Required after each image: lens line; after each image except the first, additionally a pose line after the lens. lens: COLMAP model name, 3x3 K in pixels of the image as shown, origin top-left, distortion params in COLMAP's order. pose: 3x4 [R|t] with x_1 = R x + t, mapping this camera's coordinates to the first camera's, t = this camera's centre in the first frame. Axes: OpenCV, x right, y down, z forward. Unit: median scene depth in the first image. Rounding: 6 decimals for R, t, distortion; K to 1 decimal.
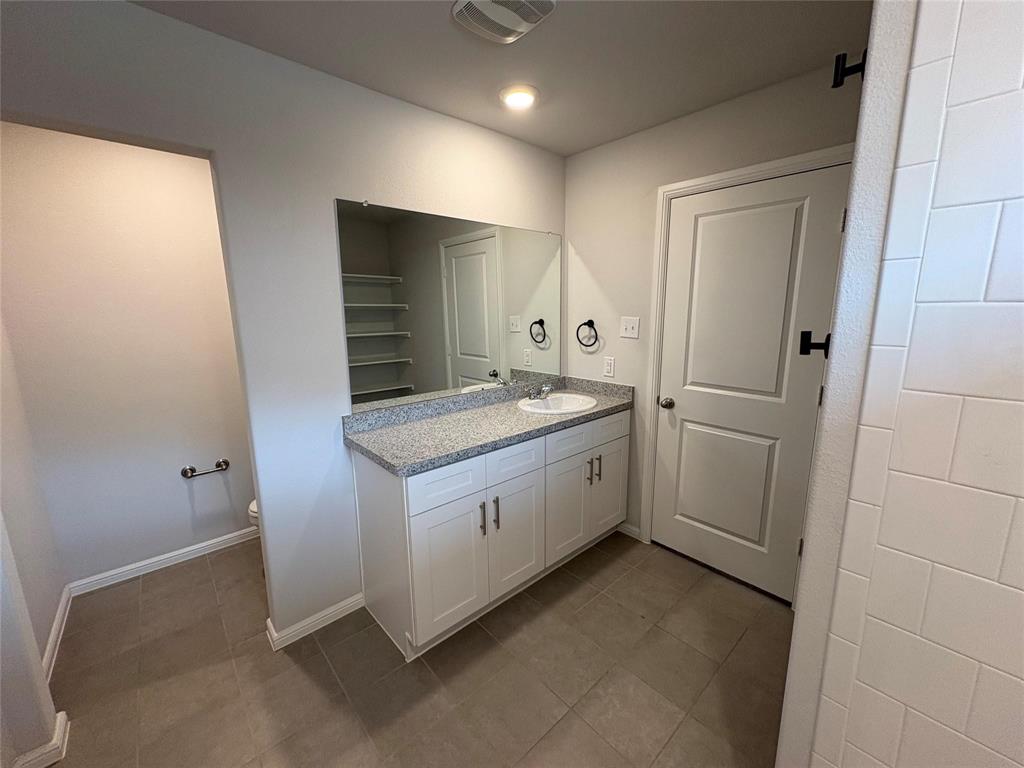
lens RADIAL K [[408.6, 0, 509.9], [0, 408.6, 381.7], [0, 0, 1]] dist [0.000642, 0.000025]
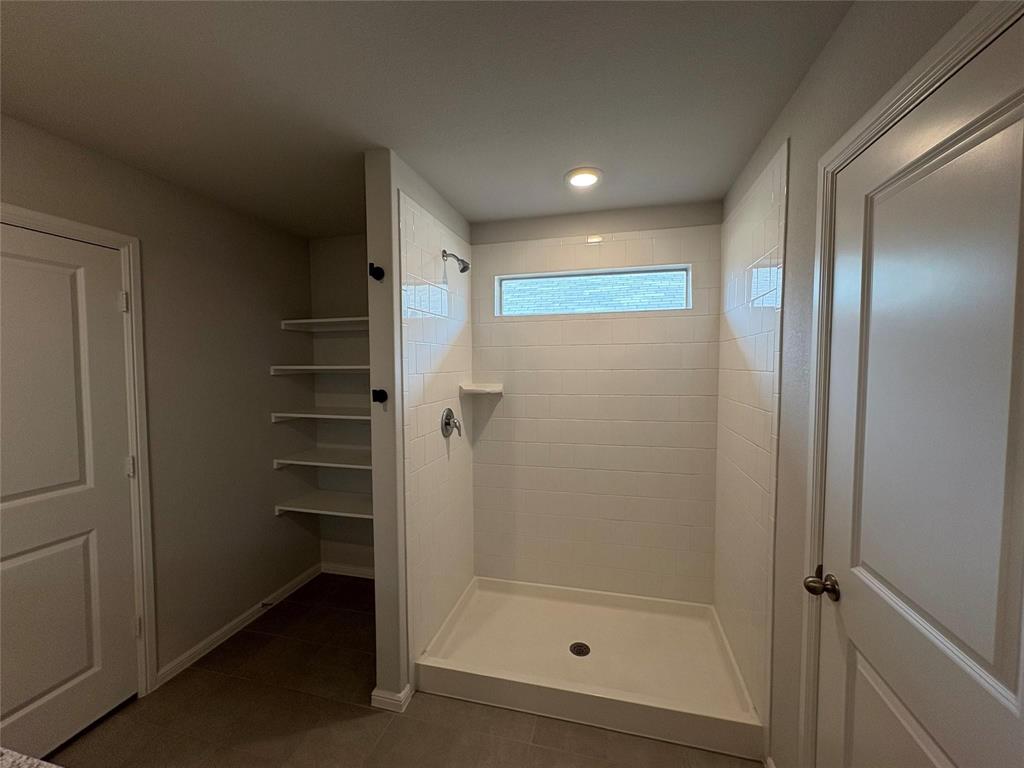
lens RADIAL K [[408.6, 0, 509.9], [0, 408.6, 381.7], [0, 0, 1]] dist [0.000642, 0.000025]
pose [[-0.568850, -0.027892, 0.821968, -0.337810], [0.160428, 0.976463, 0.144161, -0.092222], [-0.806643, 0.213873, -0.550986, 0.419349]]
